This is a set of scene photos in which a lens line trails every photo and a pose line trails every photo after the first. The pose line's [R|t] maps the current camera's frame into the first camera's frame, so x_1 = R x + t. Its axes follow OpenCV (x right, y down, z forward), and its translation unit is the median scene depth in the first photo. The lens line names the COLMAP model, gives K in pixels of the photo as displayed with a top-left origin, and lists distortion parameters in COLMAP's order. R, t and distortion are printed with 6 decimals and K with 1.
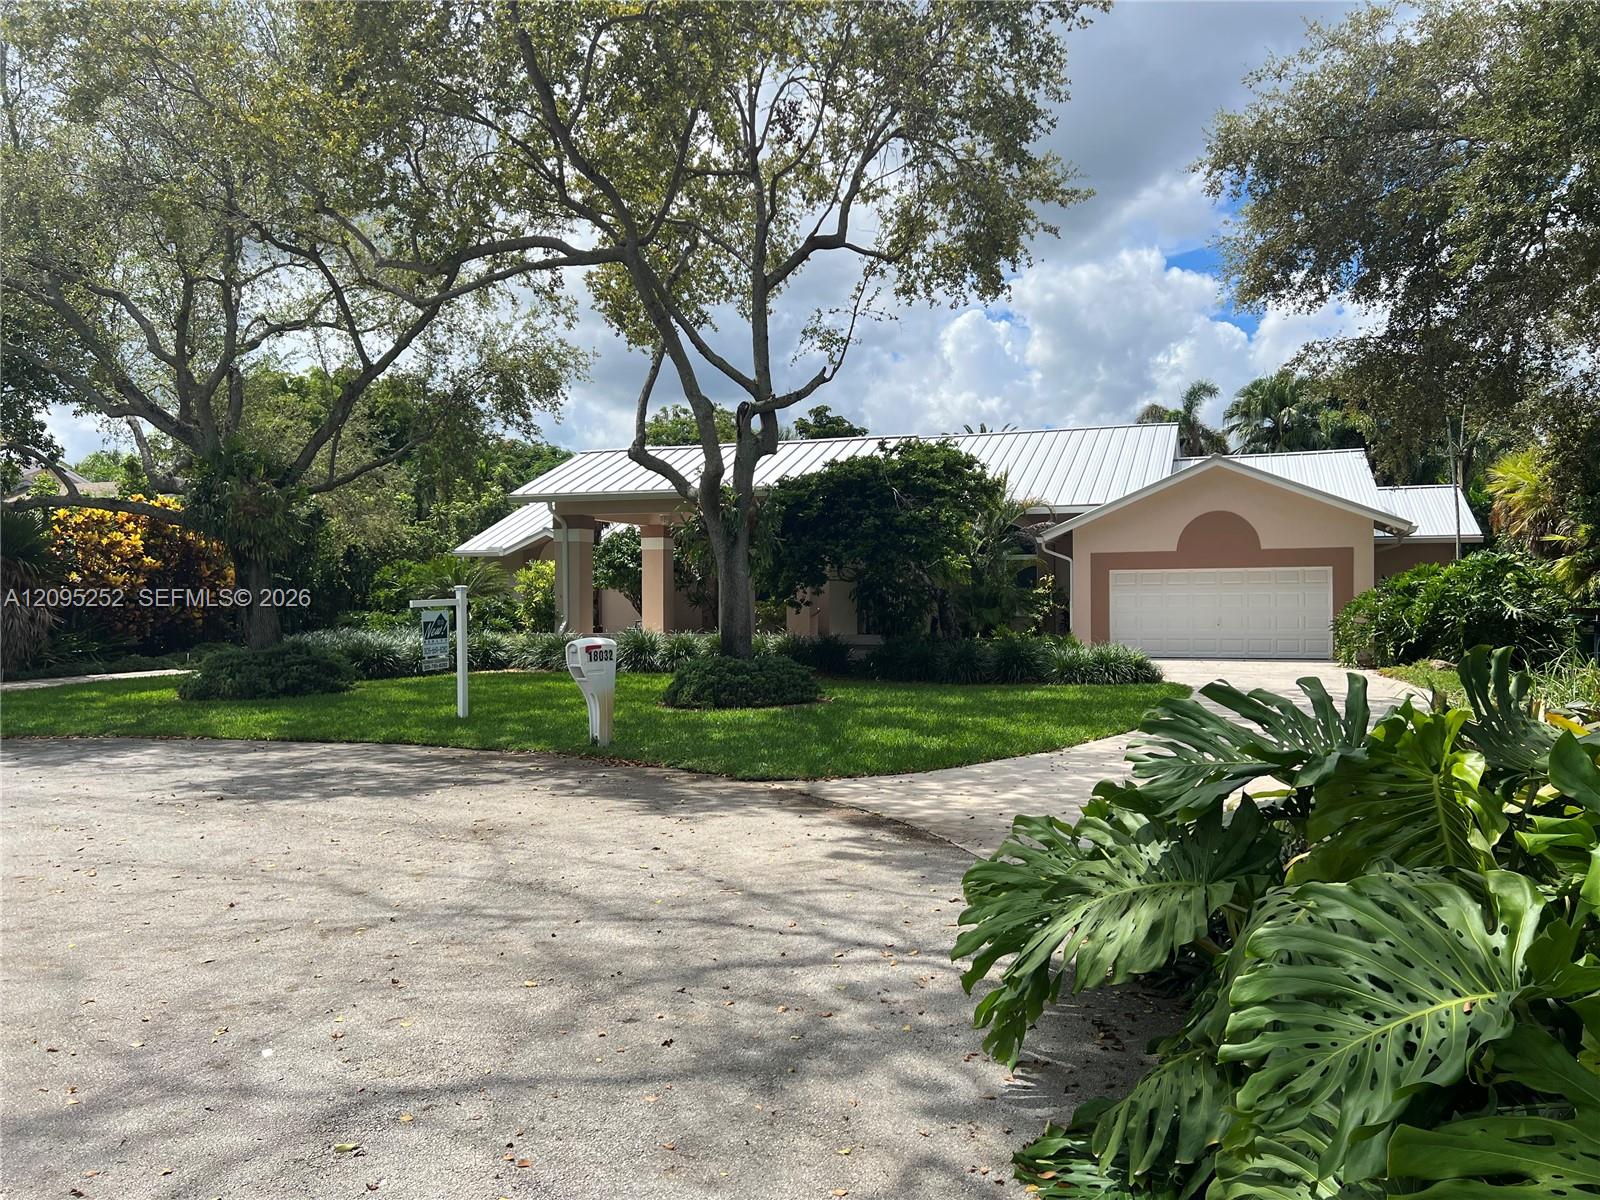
lens RADIAL K [[1212.2, 0, 800.3], [0, 1212.2, 604.4], [0, 0, 1]] dist [0.043769, 0.000455]
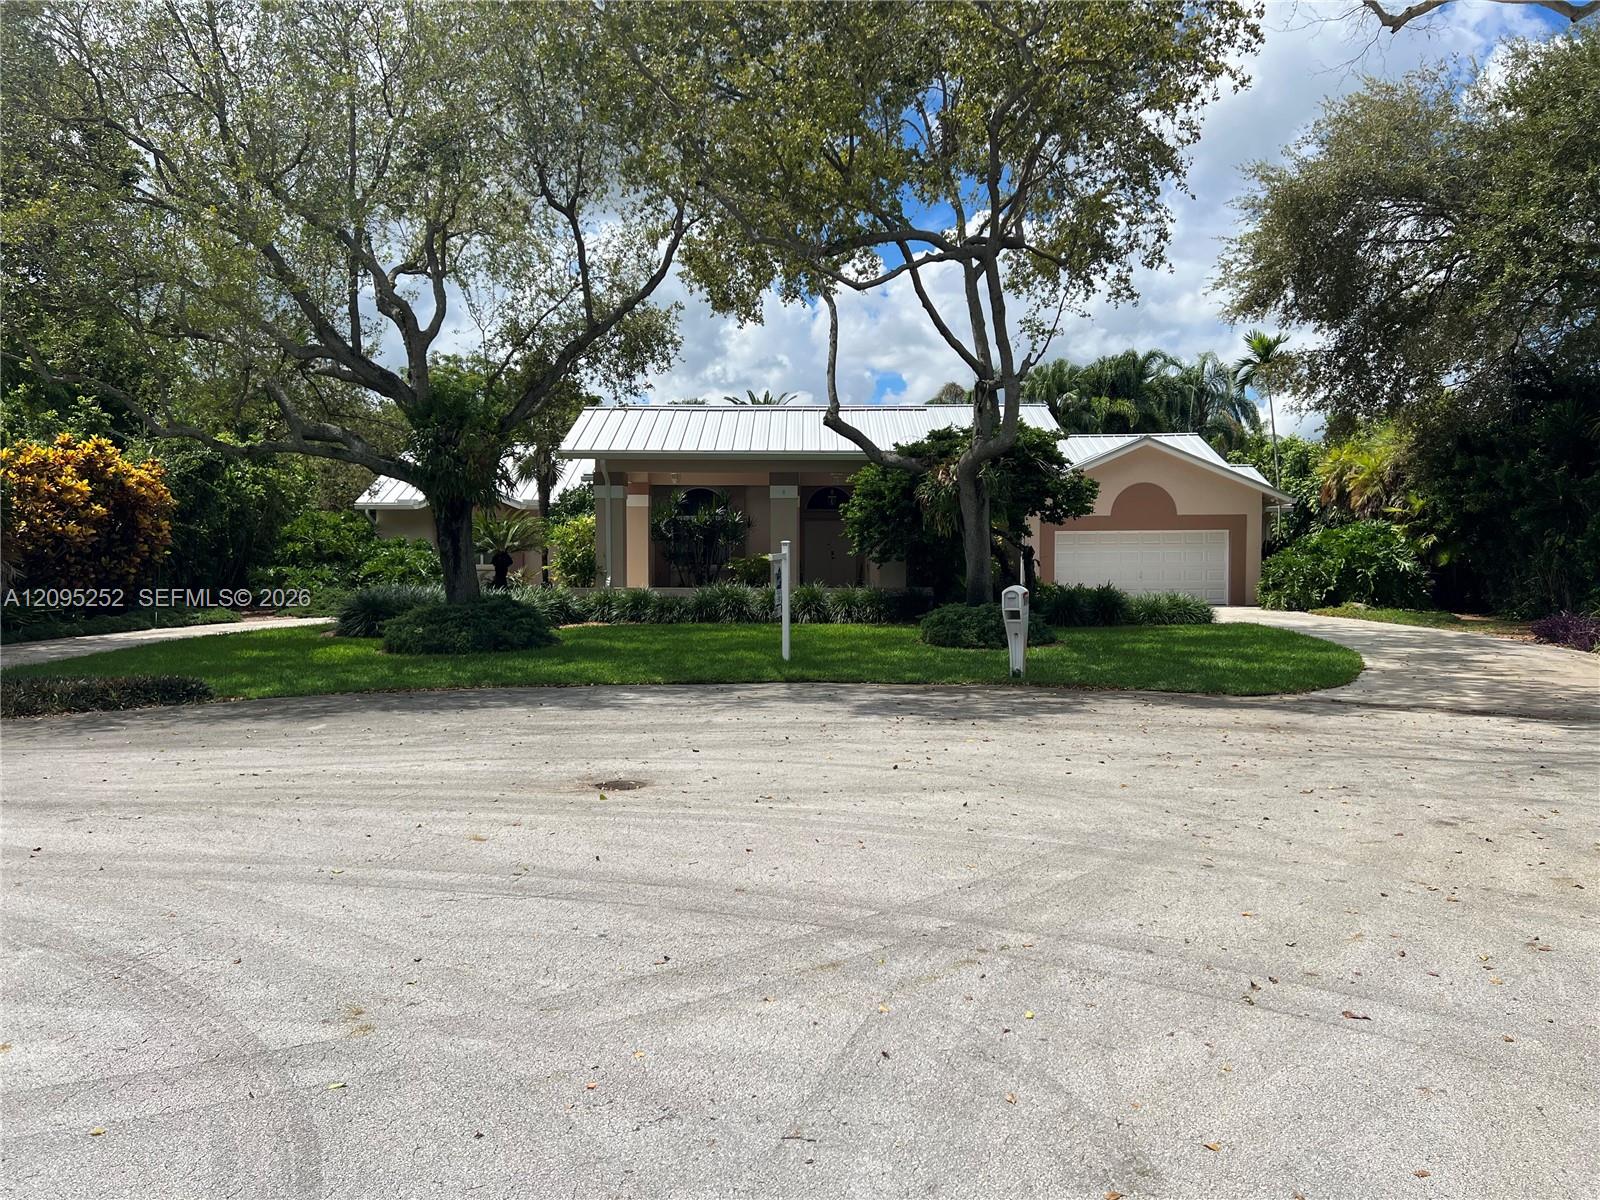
lens RADIAL K [[1212.2, 0, 797.0], [0, 1212.2, 594.5], [0, 0, 1]] dist [0.043769, 0.000455]
pose [[0.942457, -0.007186, 0.334250, -0.447304], [-0.001478, 0.999670, 0.025660, 0.003792], [-0.334324, -0.024677, 0.942135, -0.018879]]
